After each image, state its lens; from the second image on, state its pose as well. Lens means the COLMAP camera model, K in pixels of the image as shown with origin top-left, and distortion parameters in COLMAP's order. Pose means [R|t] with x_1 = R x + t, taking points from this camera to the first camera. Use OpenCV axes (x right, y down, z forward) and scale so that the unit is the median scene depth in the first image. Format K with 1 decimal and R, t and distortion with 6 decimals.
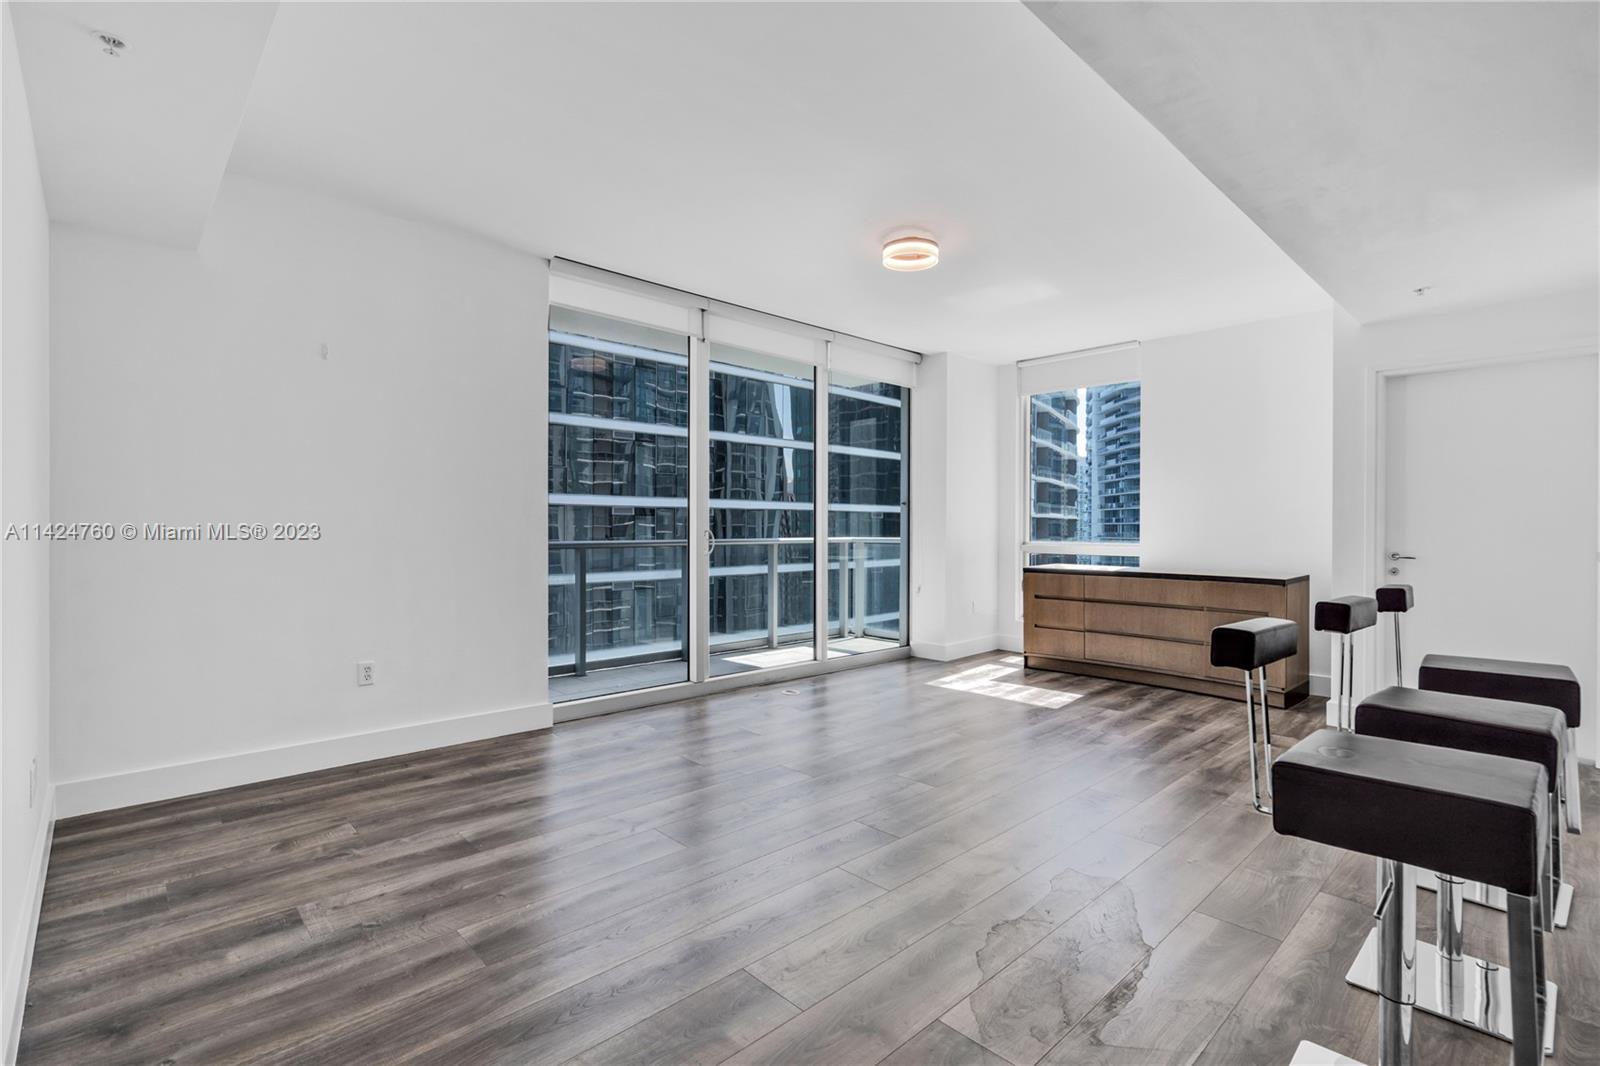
lens RADIAL K [[736.4, 0, 800.4], [0, 736.4, 520.3], [0, 0, 1]] dist [-0.000718, 0.000735]
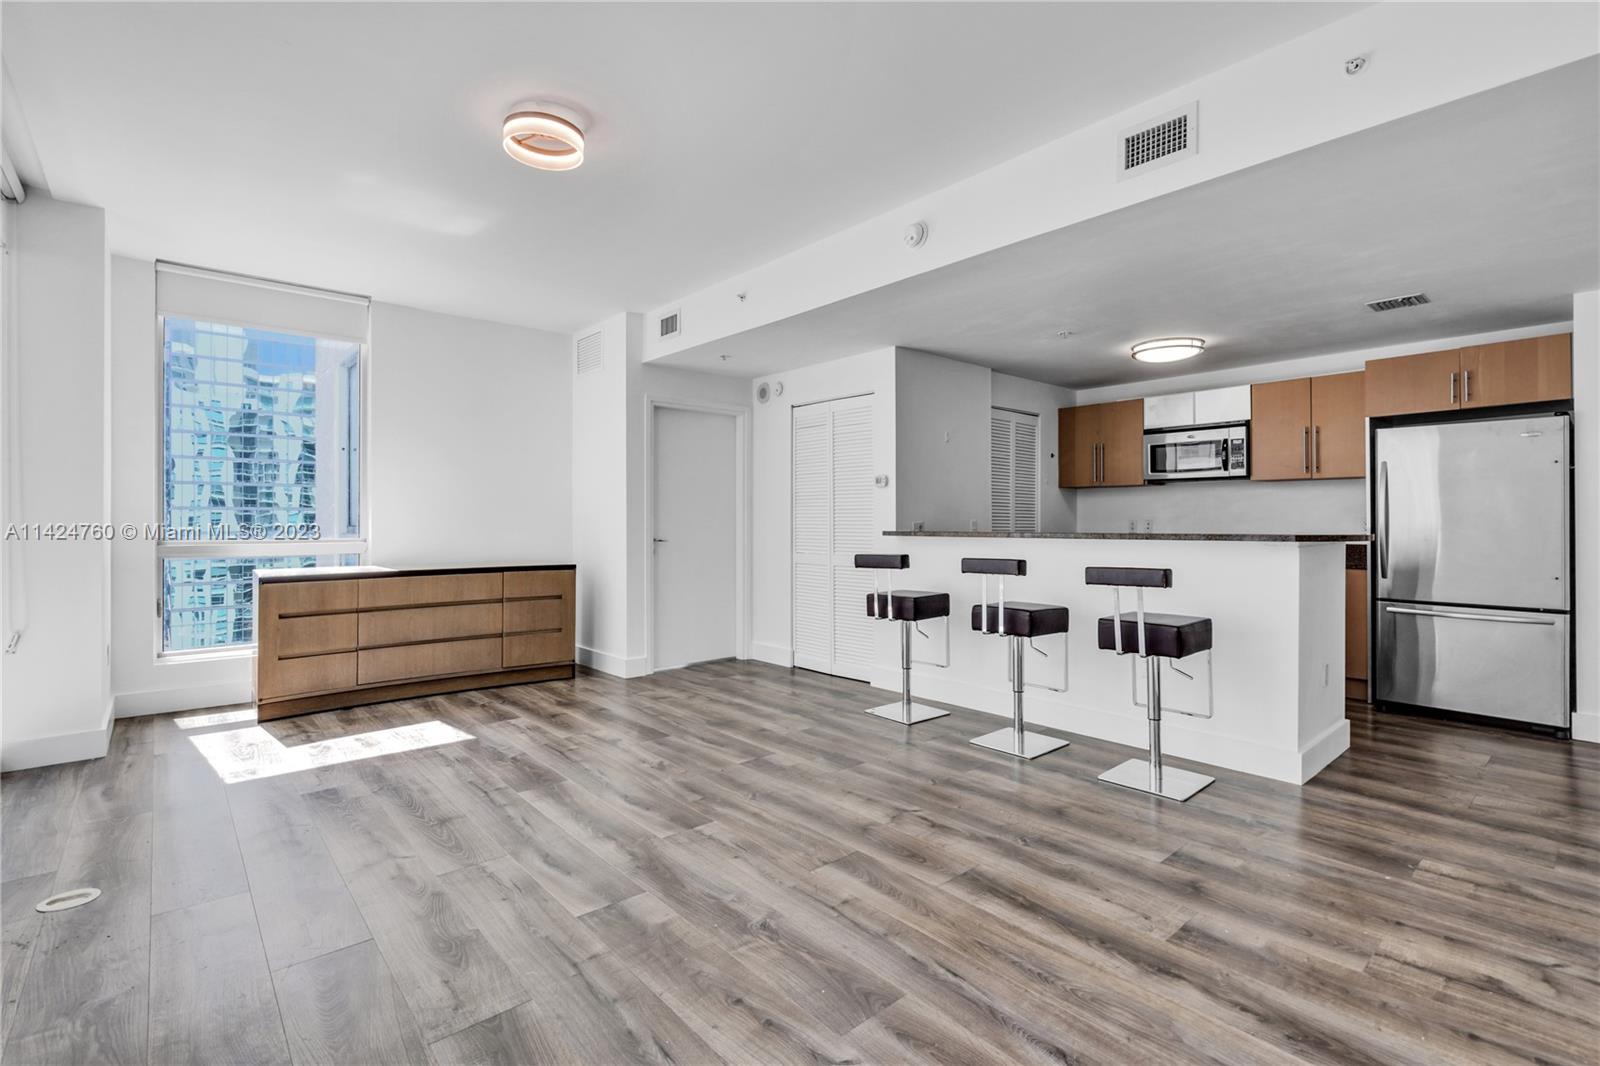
lens RADIAL K [[736.4, 0, 800.4], [0, 736.4, 520.3], [0, 0, 1]] dist [-0.000718, 0.000735]
pose [[0.042487, -0.003340, 0.999091, -0.538569], [-0.010135, 0.999942, 0.003774, 0.005064], [-0.999046, -0.010286, 0.042451, 0.696244]]
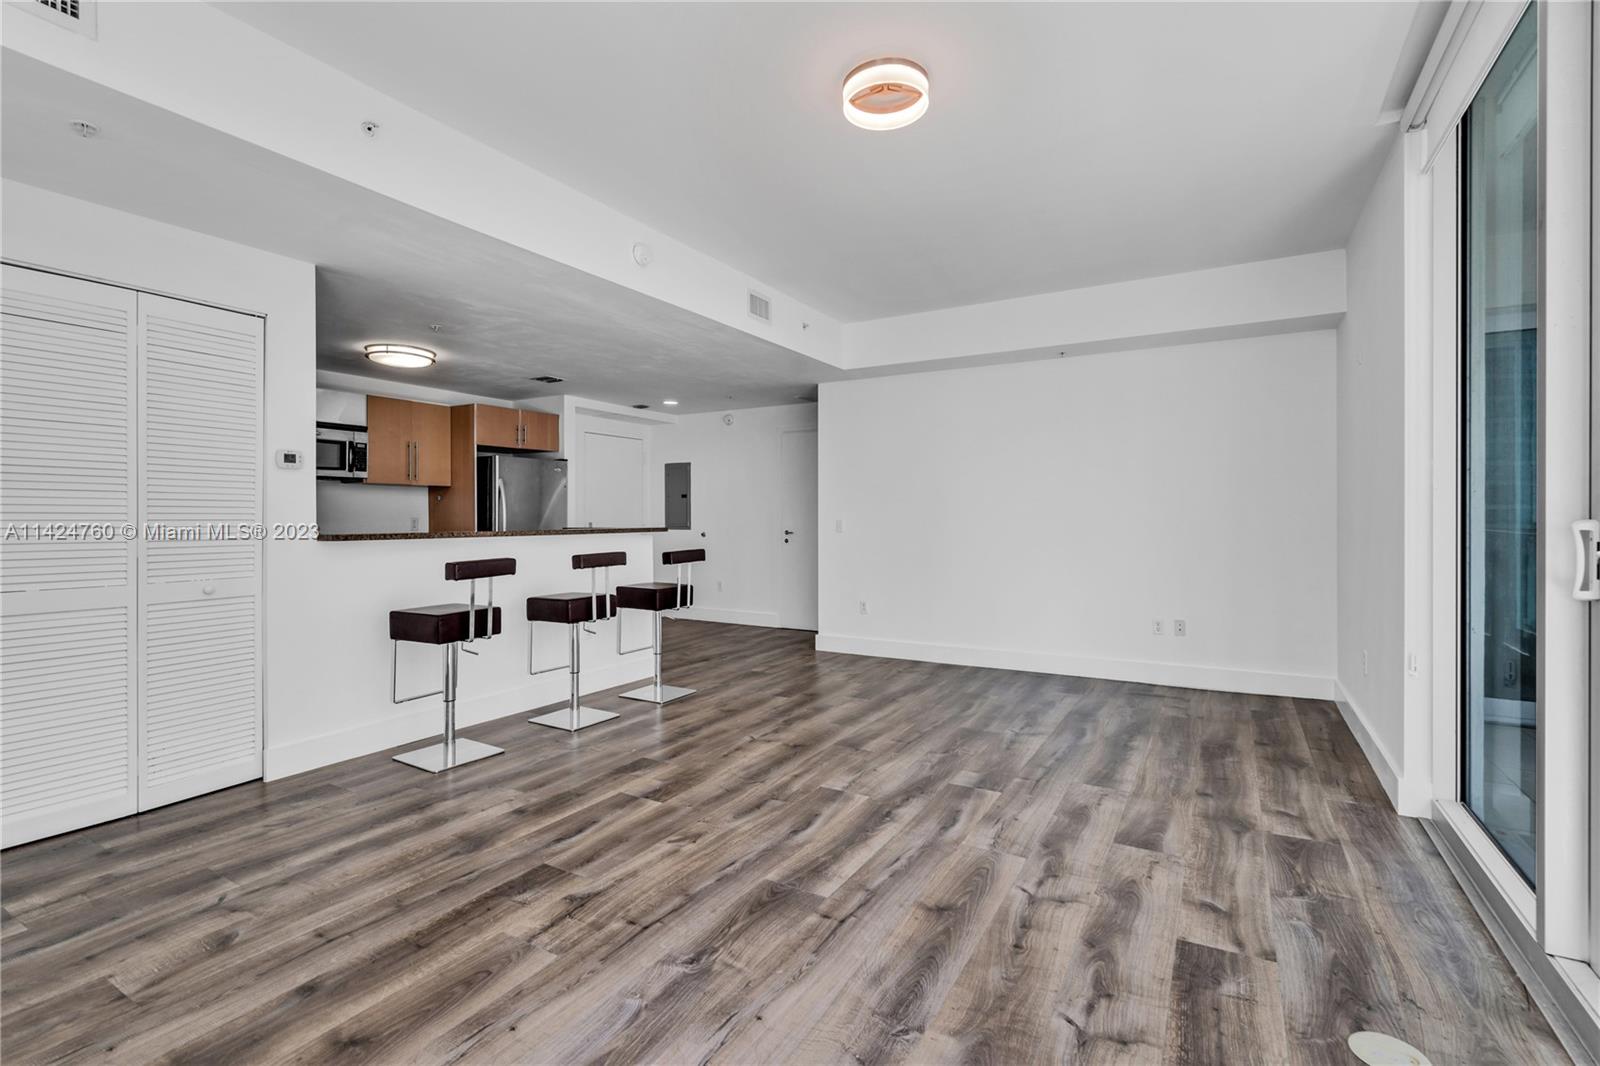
lens RADIAL K [[736.4, 0, 800.4], [0, 736.4, 520.3], [0, 0, 1]] dist [-0.000718, 0.000735]
pose [[-0.960263, 0.000340, -0.279098, 0.385919], [0.003093, 0.999951, -0.009421, 0.018382], [0.279081, -0.009910, -0.960216, 1.544782]]
